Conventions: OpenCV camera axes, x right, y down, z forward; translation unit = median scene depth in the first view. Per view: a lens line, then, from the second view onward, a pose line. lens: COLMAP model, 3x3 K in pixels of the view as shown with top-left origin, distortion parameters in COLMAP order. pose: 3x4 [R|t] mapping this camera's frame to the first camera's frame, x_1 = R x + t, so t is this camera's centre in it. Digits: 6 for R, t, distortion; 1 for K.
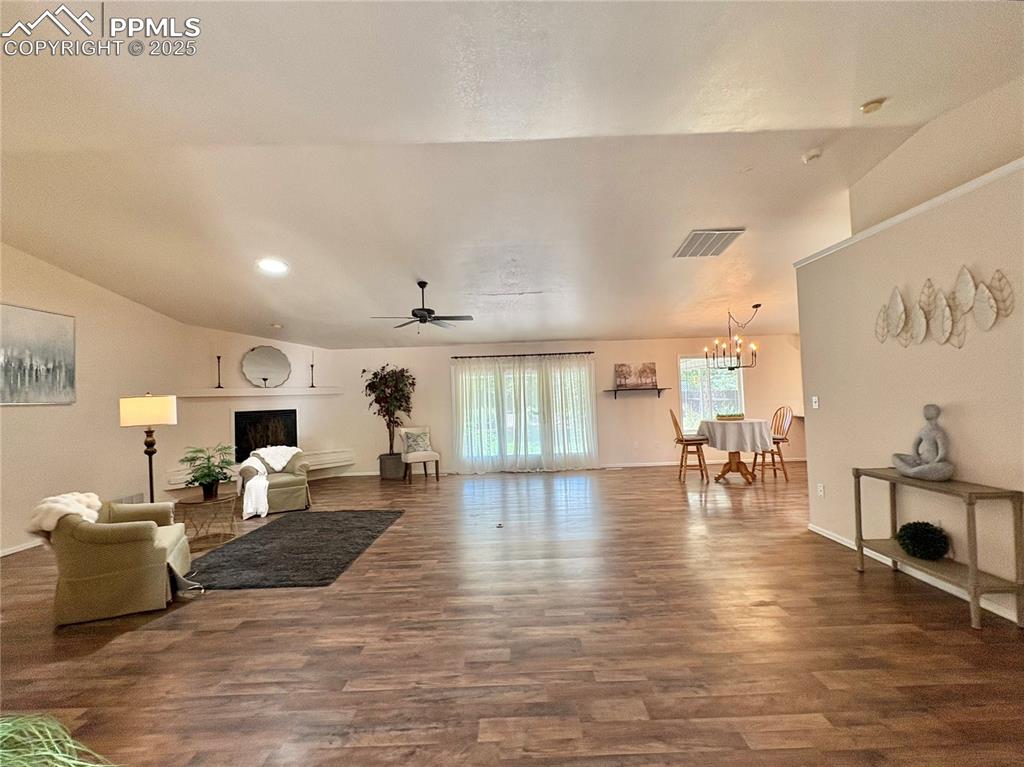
lens RADIAL K [[415.3, 0, 512.0], [0, 415.3, 383.5], [0, 0, 1]] dist [0.002348, 0.000108]
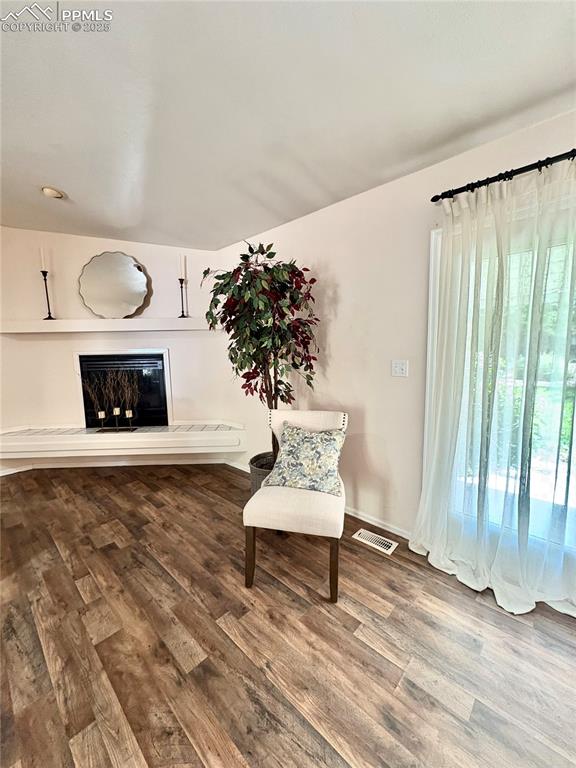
lens RADIAL K [[300.4, 0, 288.0], [0, 300.4, 384.0], [0, 0, 1]] dist [-0.000684, -0.000041]
pose [[0.736493, 0.104295, -0.668357, -0.117383], [0.016319, 0.985016, 0.171692, 0.058408], [0.676248, -0.137357, 0.723755, 1.407469]]
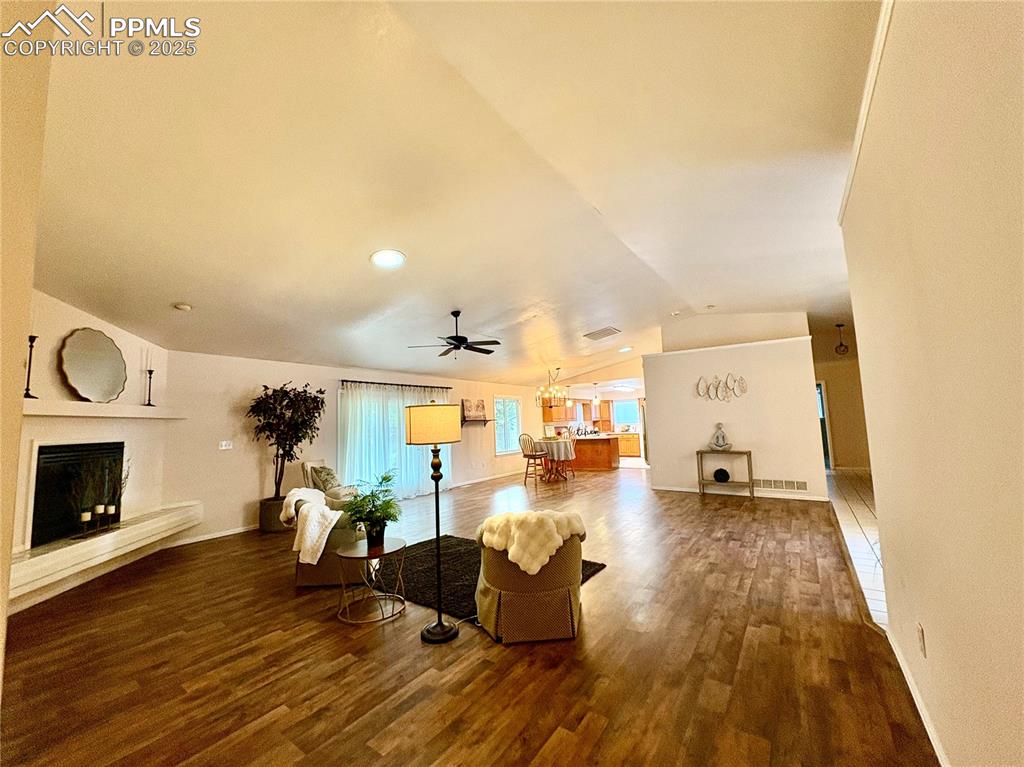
lens RADIAL K [[403.7, 0, 507.7], [0, 403.7, 395.6], [0, 0, 1]] dist [-0.015179, -0.000035]
pose [[0.588803, 0.069717, 0.805265, -1.180057], [-0.013533, 0.996984, -0.076420, 0.058614], [-0.808163, 0.034099, 0.587970, 0.380029]]
